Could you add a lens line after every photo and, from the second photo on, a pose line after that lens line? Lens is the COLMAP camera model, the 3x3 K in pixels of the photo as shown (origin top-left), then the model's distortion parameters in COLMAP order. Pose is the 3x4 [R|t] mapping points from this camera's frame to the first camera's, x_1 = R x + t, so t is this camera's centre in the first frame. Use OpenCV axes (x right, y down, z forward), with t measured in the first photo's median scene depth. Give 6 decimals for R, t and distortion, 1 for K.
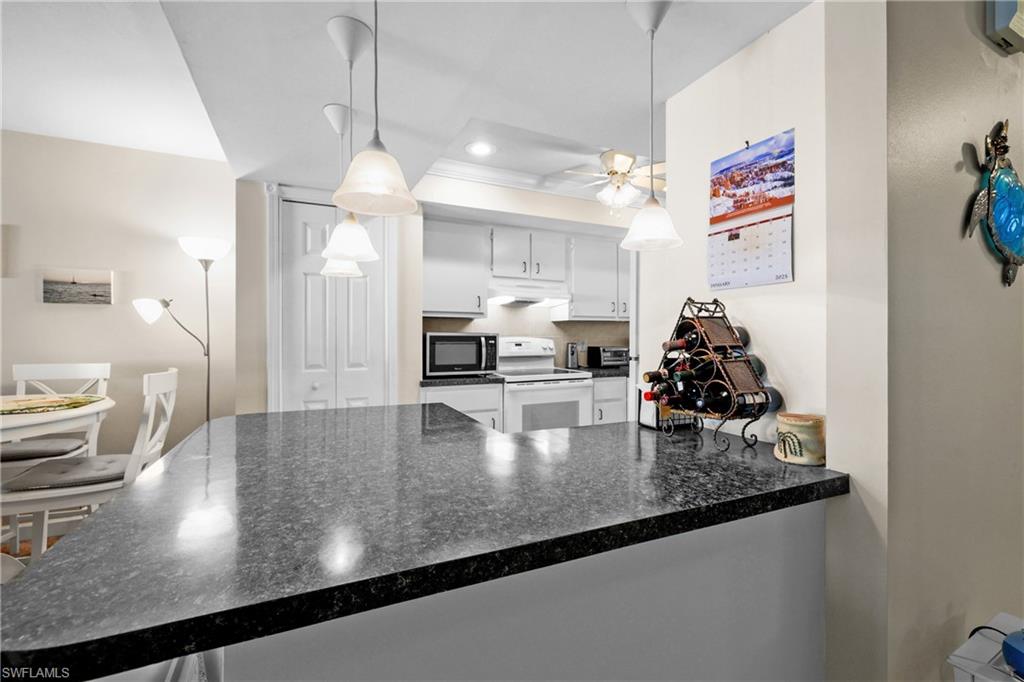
lens RADIAL K [[433.9, 0, 512.3], [0, 433.9, 338.4], [0, 0, 1]] dist [0.000170, 0.000203]
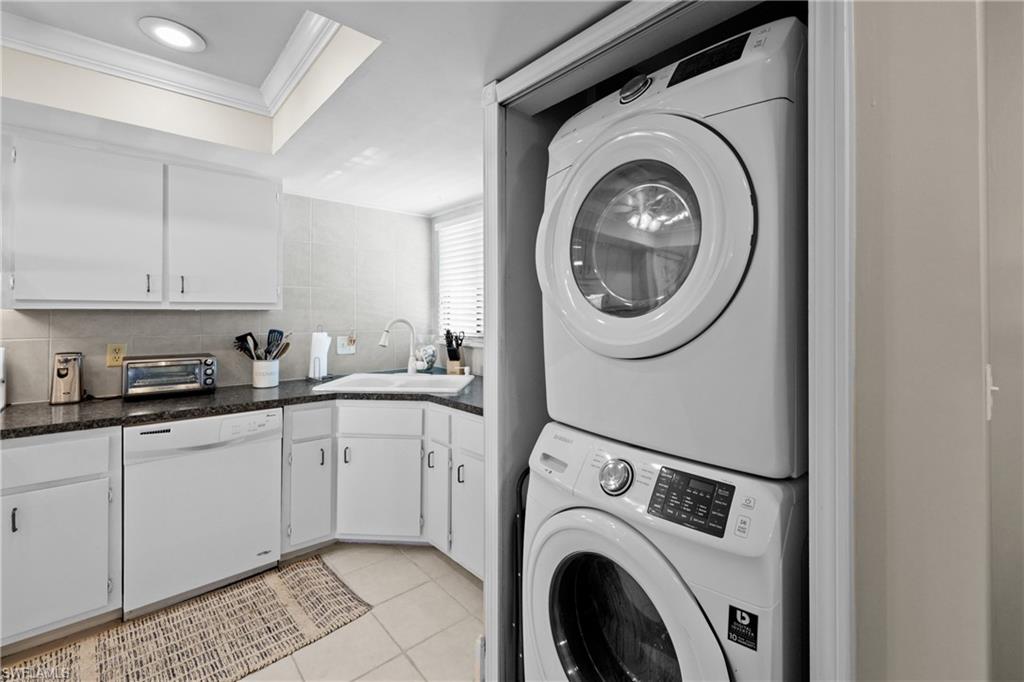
lens RADIAL K [[440.1, 0, 513.5], [0, 440.1, 311.0], [0, 0, 1]] dist [-0.000288, 0.000055]
pose [[0.963926, 0.004539, 0.266132, 0.727234], [-0.000861, 0.999903, -0.013933, -0.044743], [-0.266169, 0.013201, 0.963836, 0.529345]]
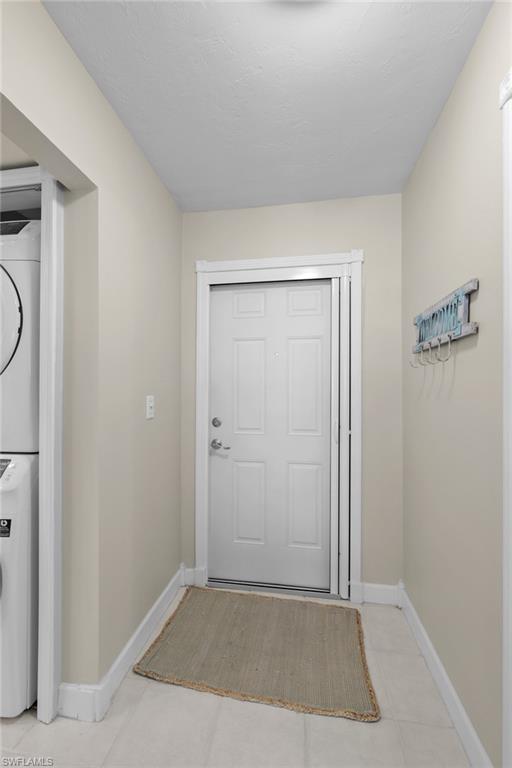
lens RADIAL K [[330.1, 0, 252.5], [0, 330.1, 387.1], [0, 0, 1]] dist [-0.000288, 0.000055]
pose [[0.578060, 0.008204, 0.815953, 0.789335], [0.000730, 0.999944, -0.010571, -0.016324], [-0.815994, 0.006706, 0.578022, 0.260797]]
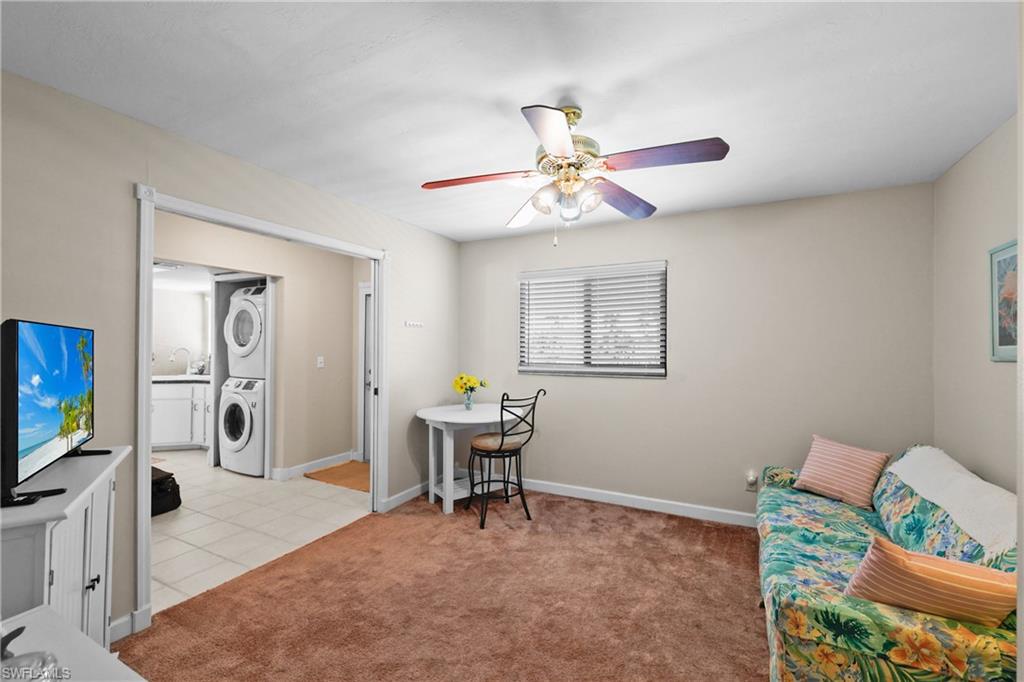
lens RADIAL K [[433.9, 0, 512.3], [0, 433.9, 338.4], [0, 0, 1]] dist [0.000170, 0.000203]
pose [[0.800293, 0.008647, 0.599546, 0.763550], [0.003272, 0.999818, -0.018787, -0.043512], [-0.599600, 0.016997, 0.800120, -1.005506]]
